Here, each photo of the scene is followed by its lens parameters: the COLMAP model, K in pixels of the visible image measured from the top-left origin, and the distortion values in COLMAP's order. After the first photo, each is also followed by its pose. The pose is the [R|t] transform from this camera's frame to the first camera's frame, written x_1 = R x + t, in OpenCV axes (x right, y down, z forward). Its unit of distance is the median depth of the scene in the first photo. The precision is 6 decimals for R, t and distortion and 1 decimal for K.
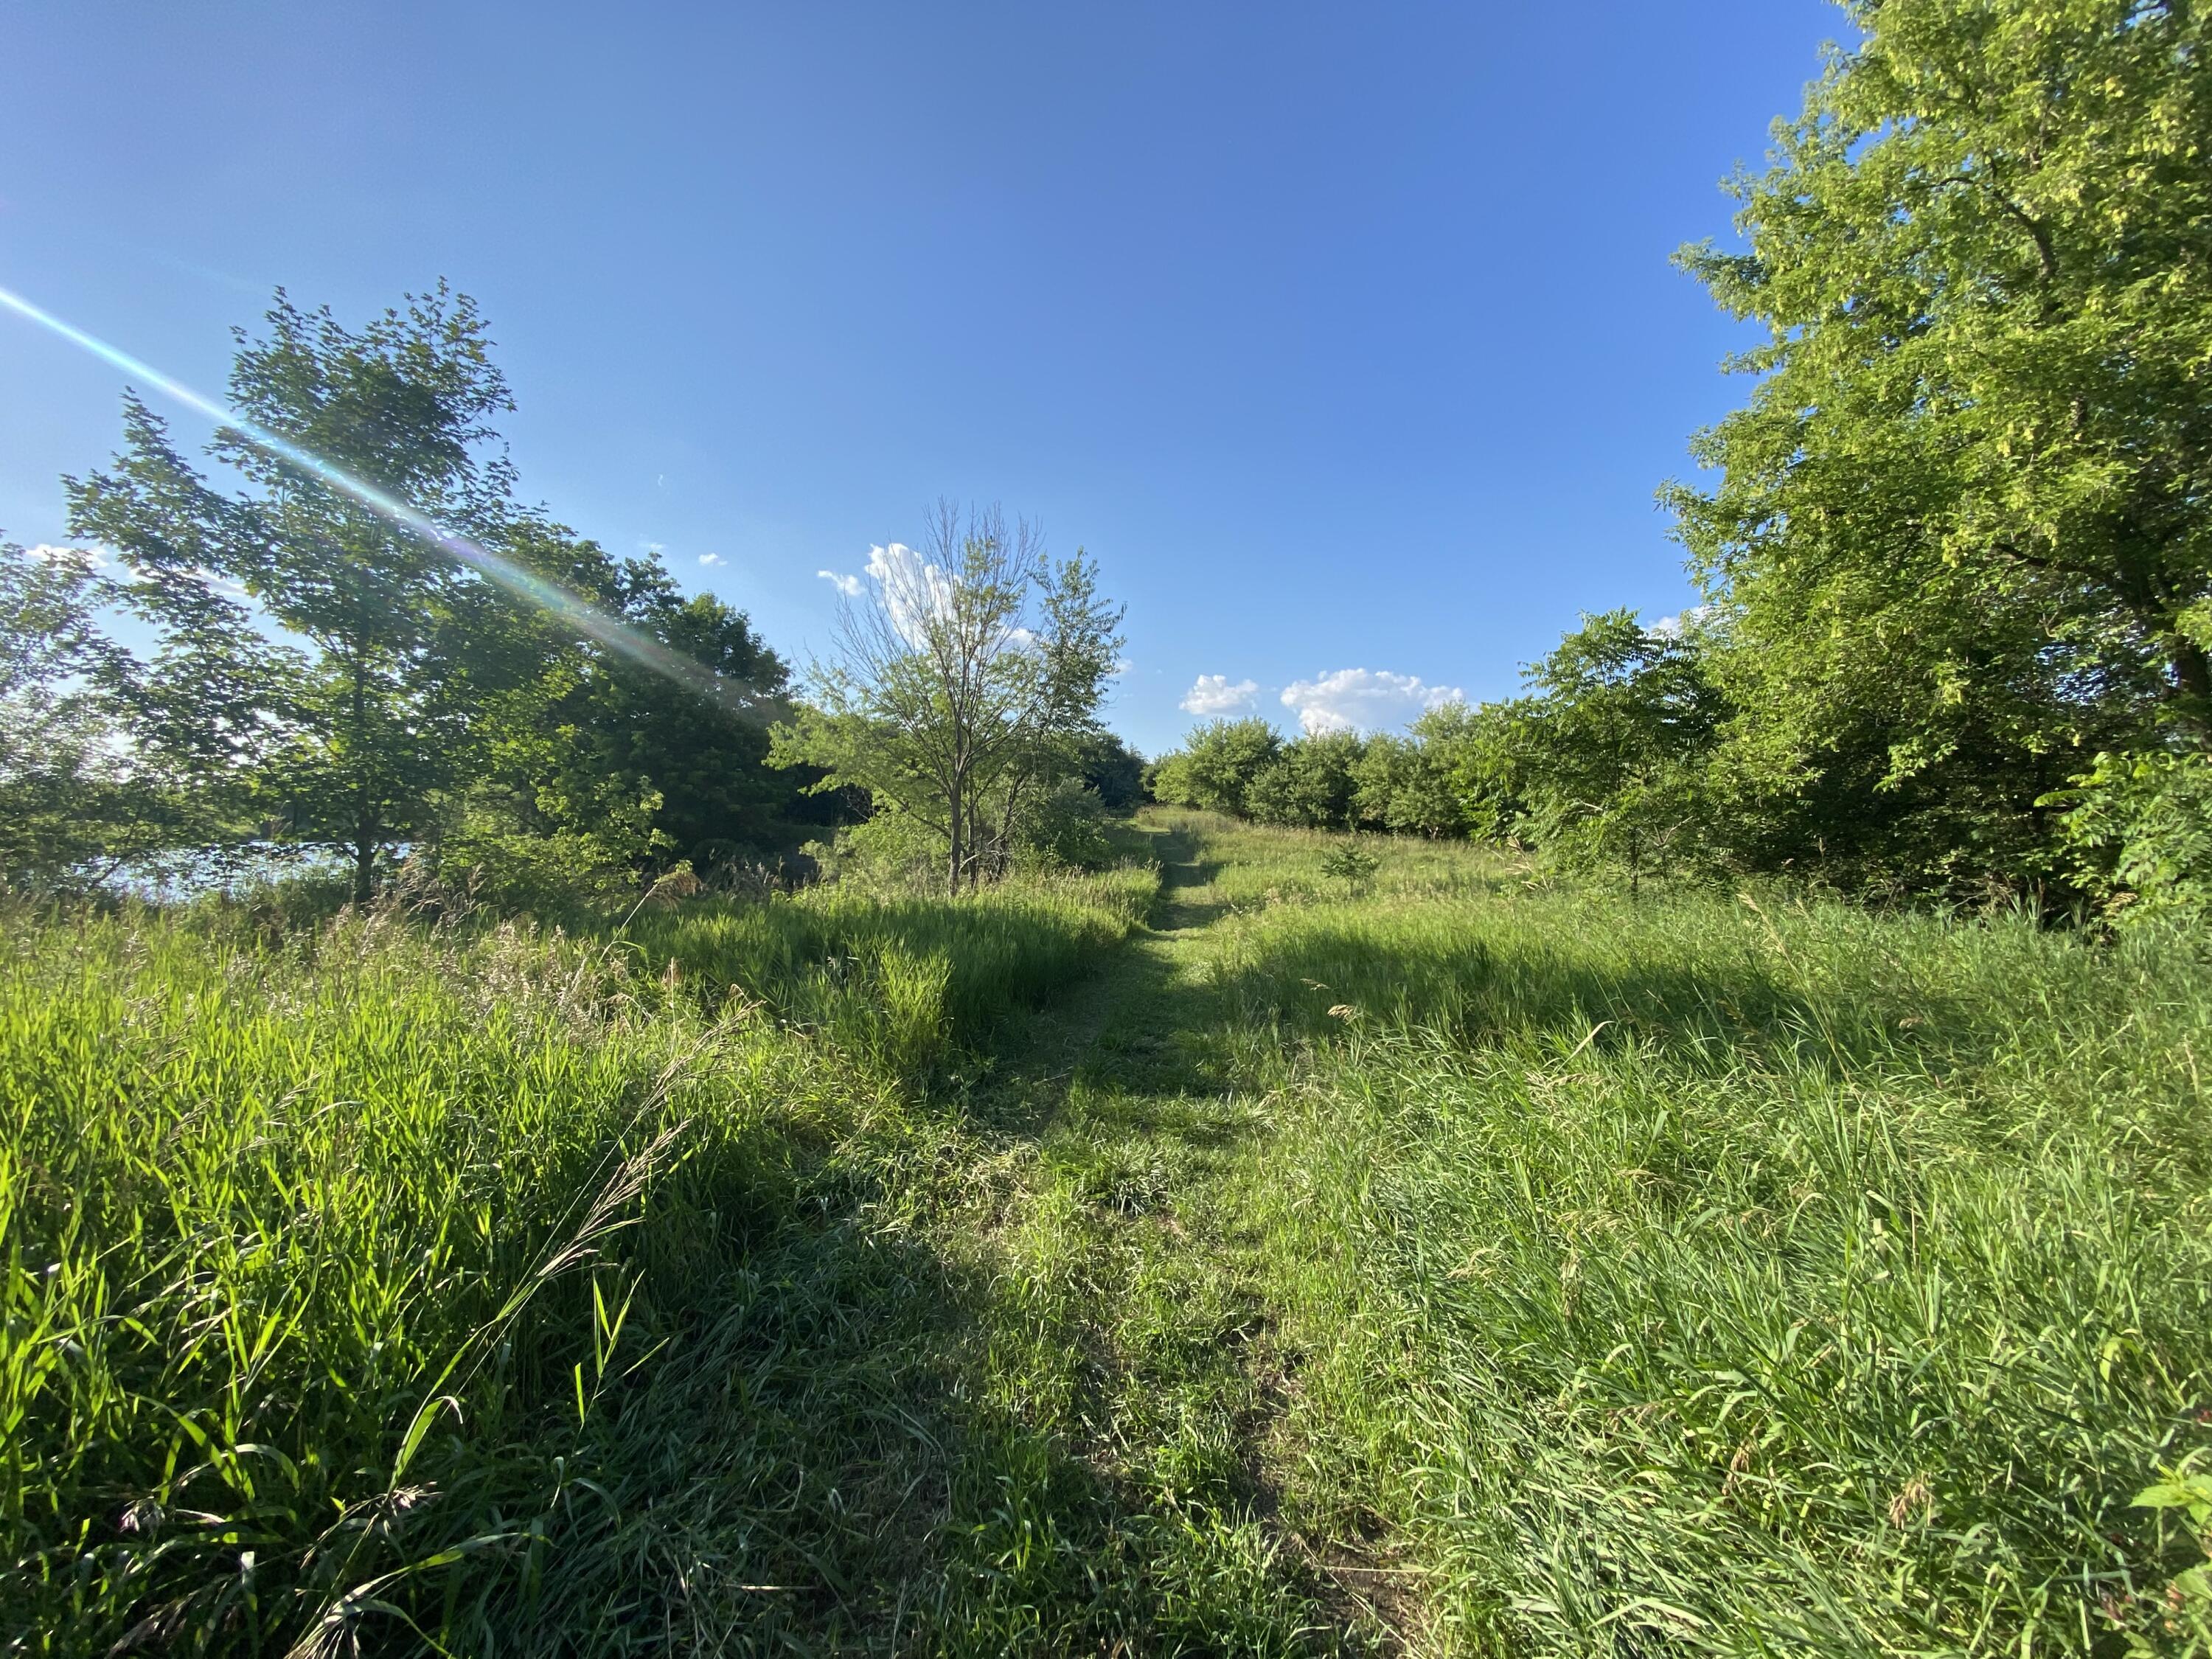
lens RADIAL K [[889.1, 0, 1106.0], [0, 889.1, 829.5], [0, 0, 1]] dist [0.016264, -0.018370]
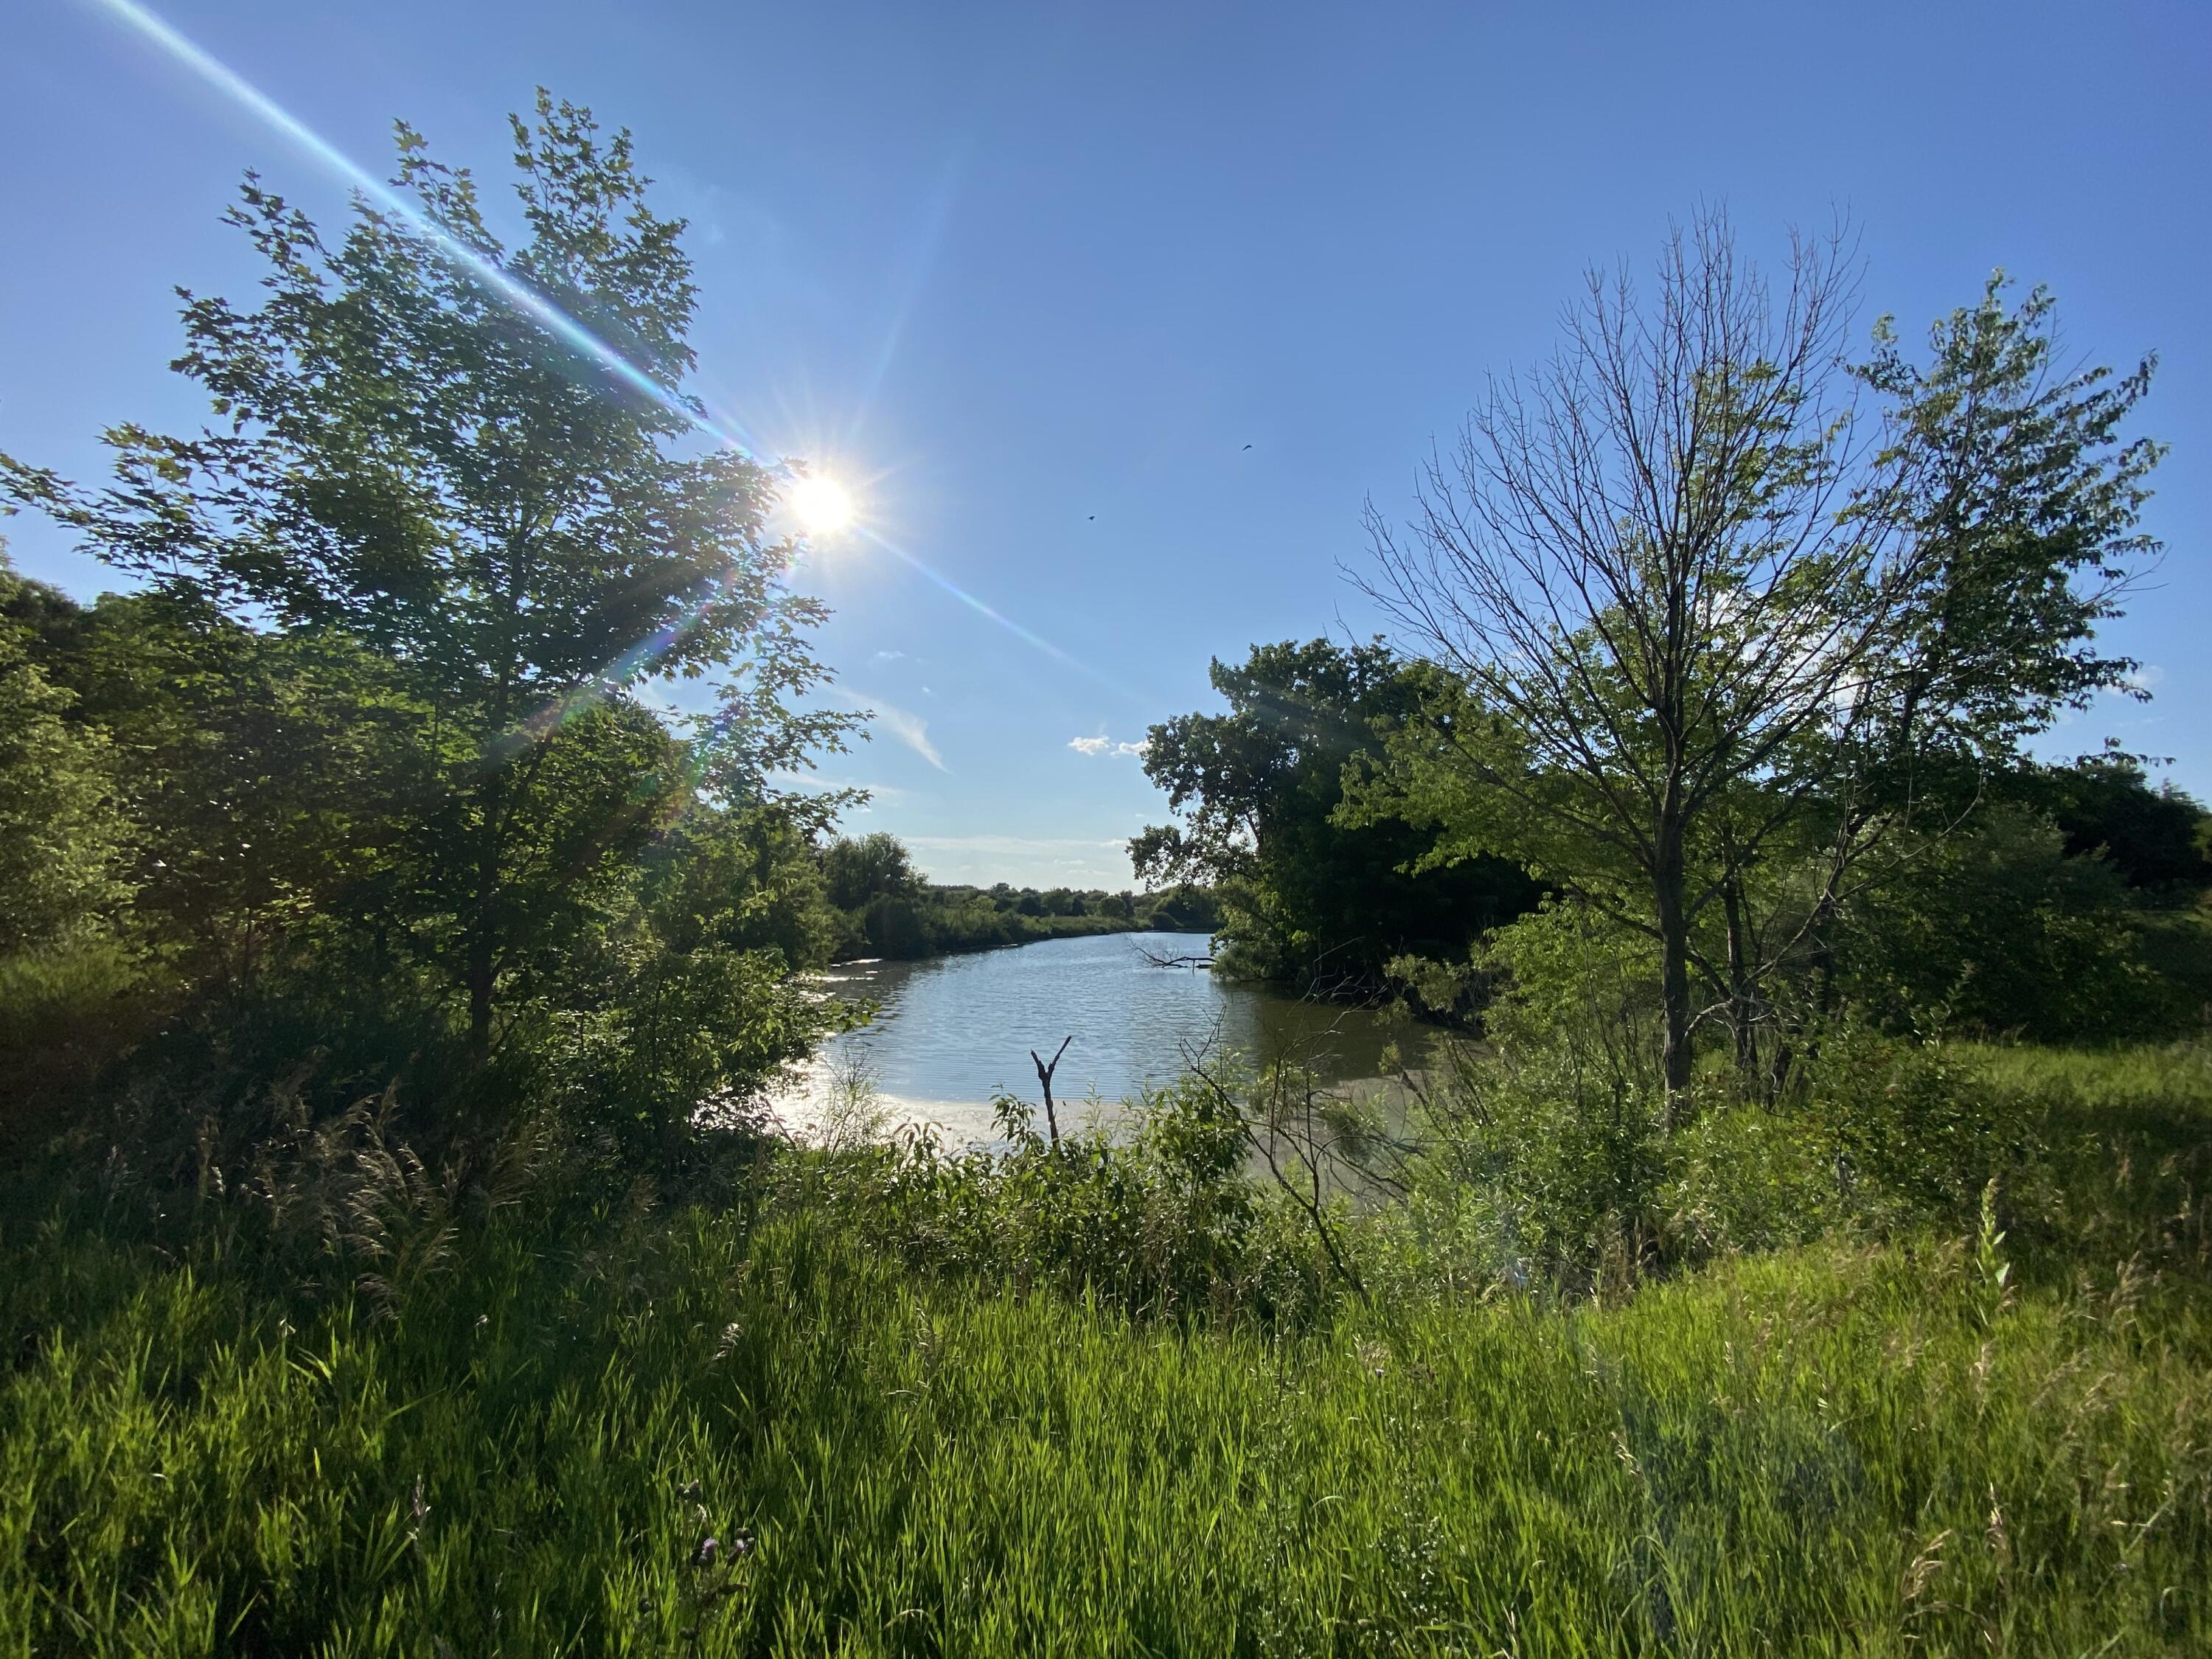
lens RADIAL K [[884.8, 0, 1106.2], [0, 884.8, 833.5], [0, 0, 1]] dist [0.025532, -0.023074]
pose [[0.660236, -0.071733, -0.747625, -0.012752], [-0.005919, 0.994901, -0.100686, -0.004165], [0.751035, 0.070902, 0.656444, 0.430151]]
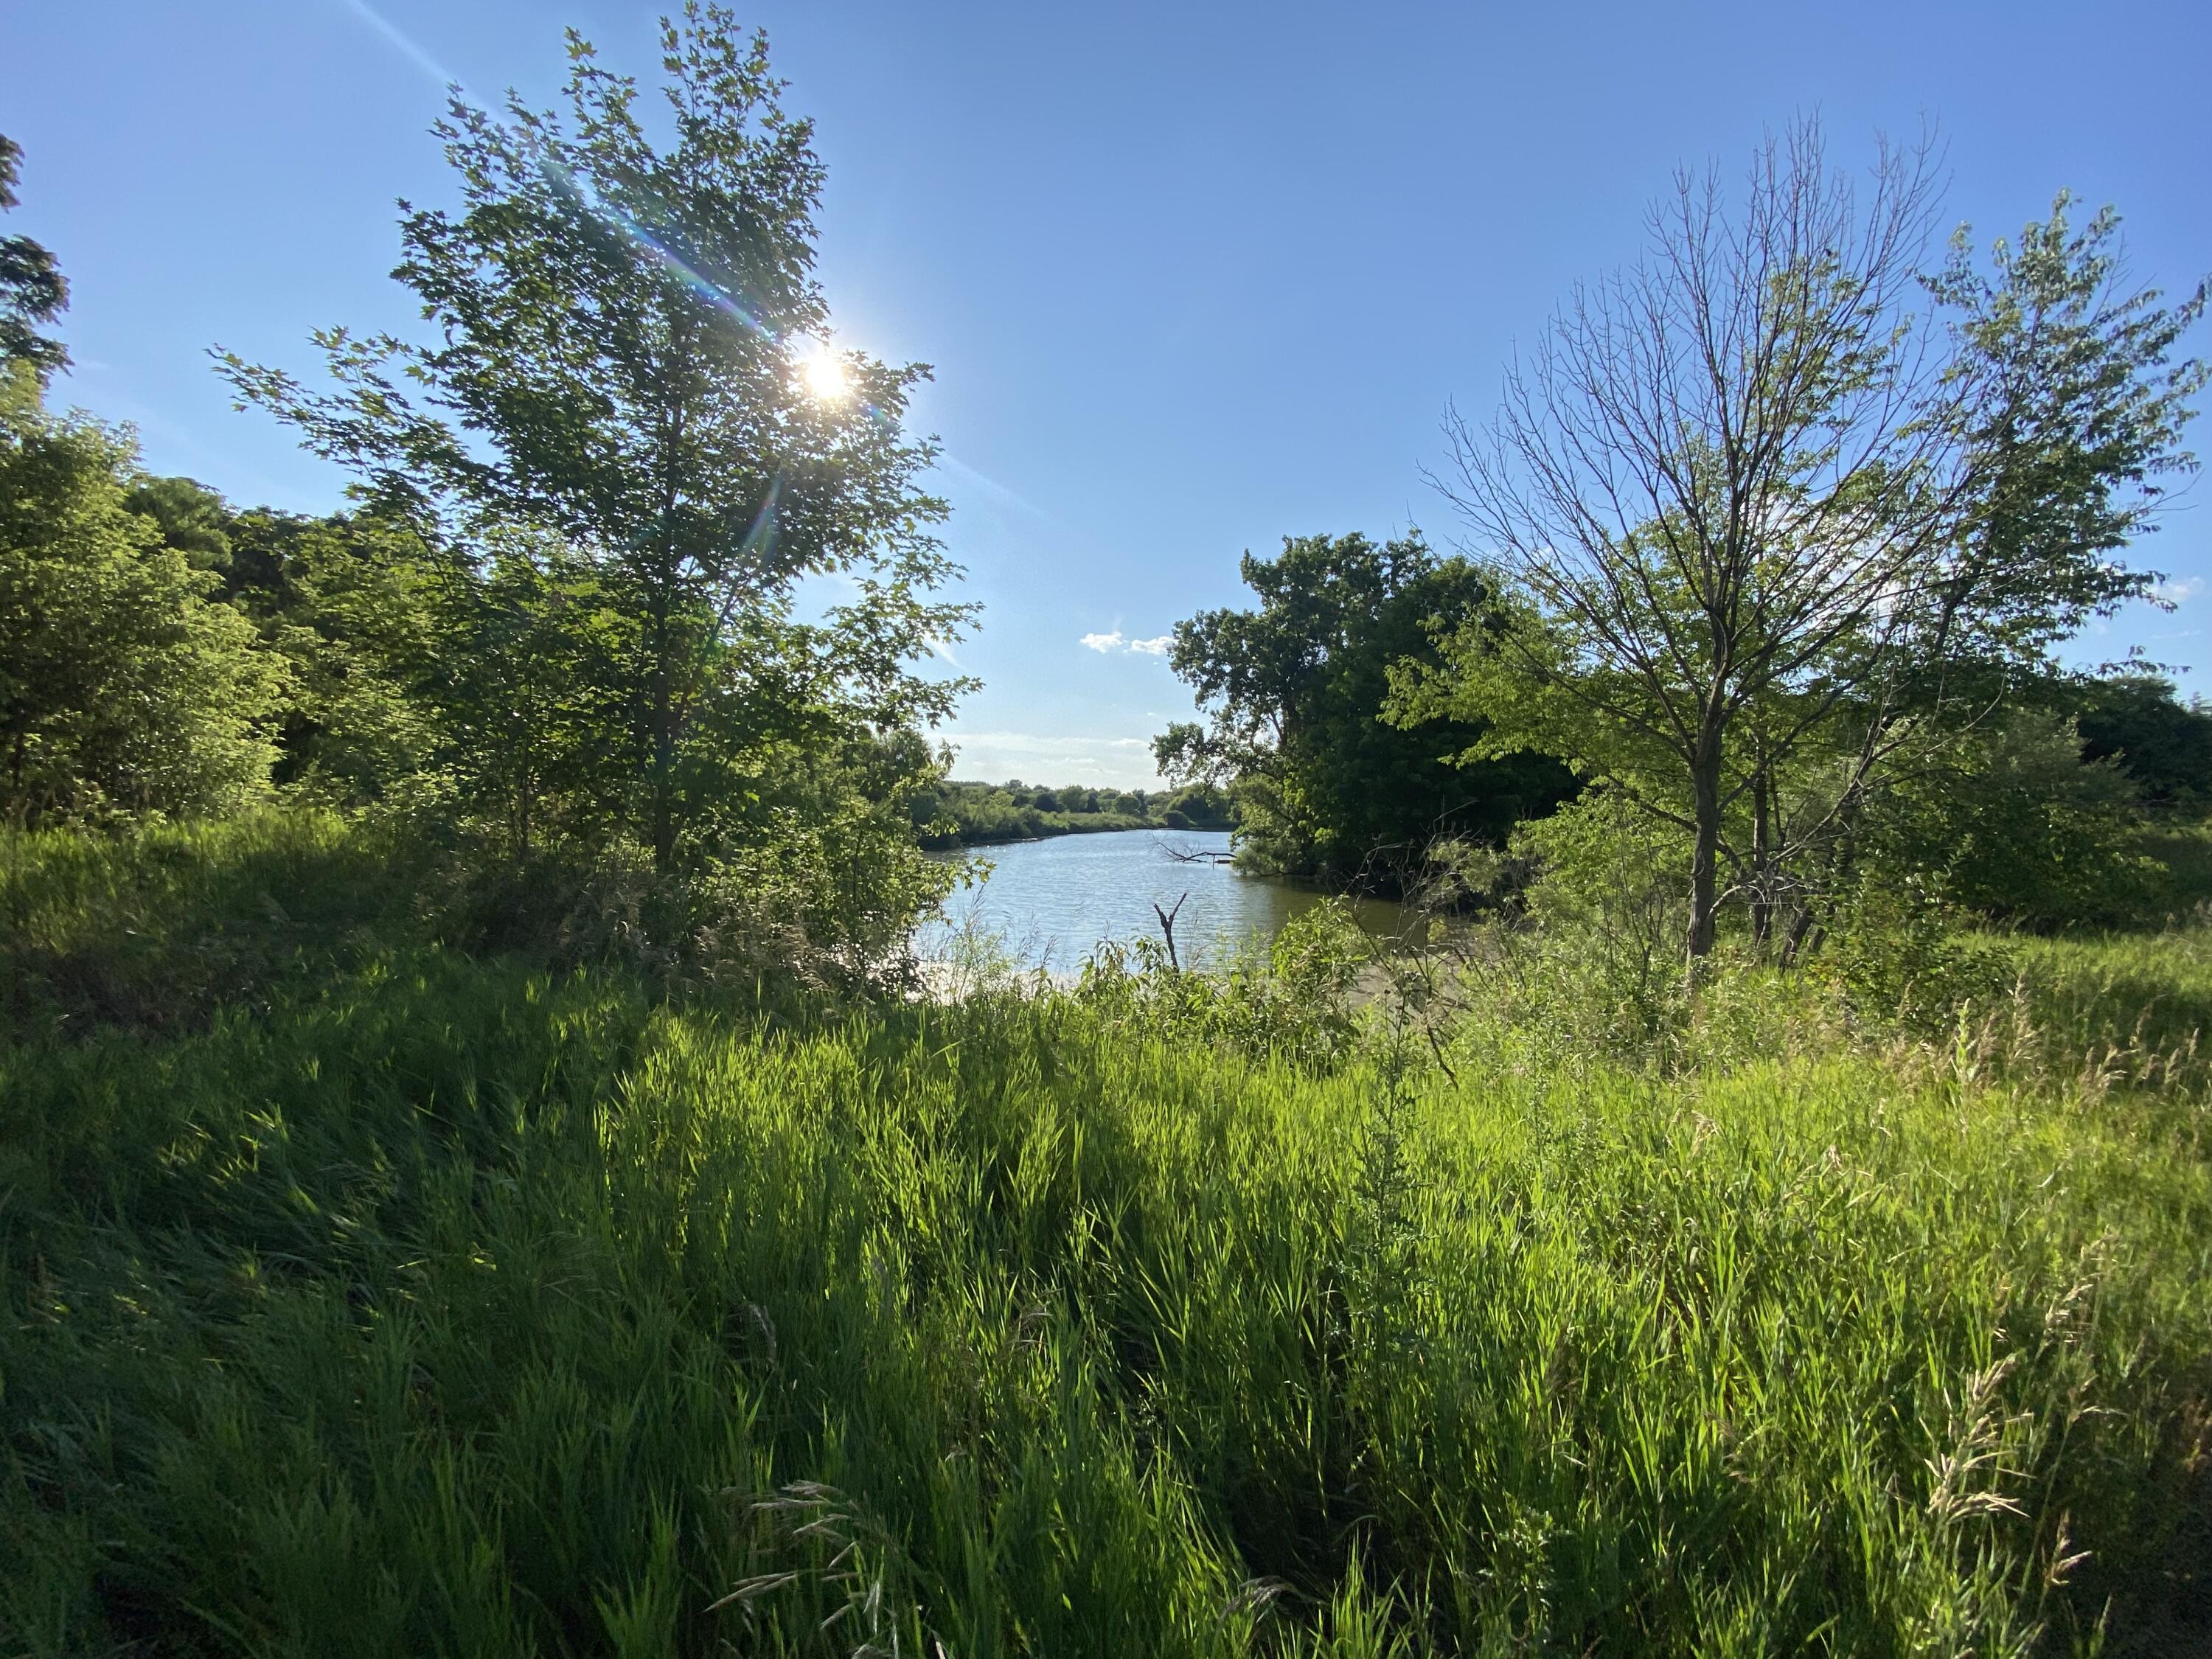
lens RADIAL K [[889.1, 0, 1106.0], [0, 889.1, 829.5], [0, 0, 1]] dist [0.016264, -0.018370]
pose [[0.651079, 0.021028, -0.758719, -0.006031], [-0.022094, 0.999718, 0.008748, 0.006048], [0.758688, 0.011067, 0.651360, 0.373786]]
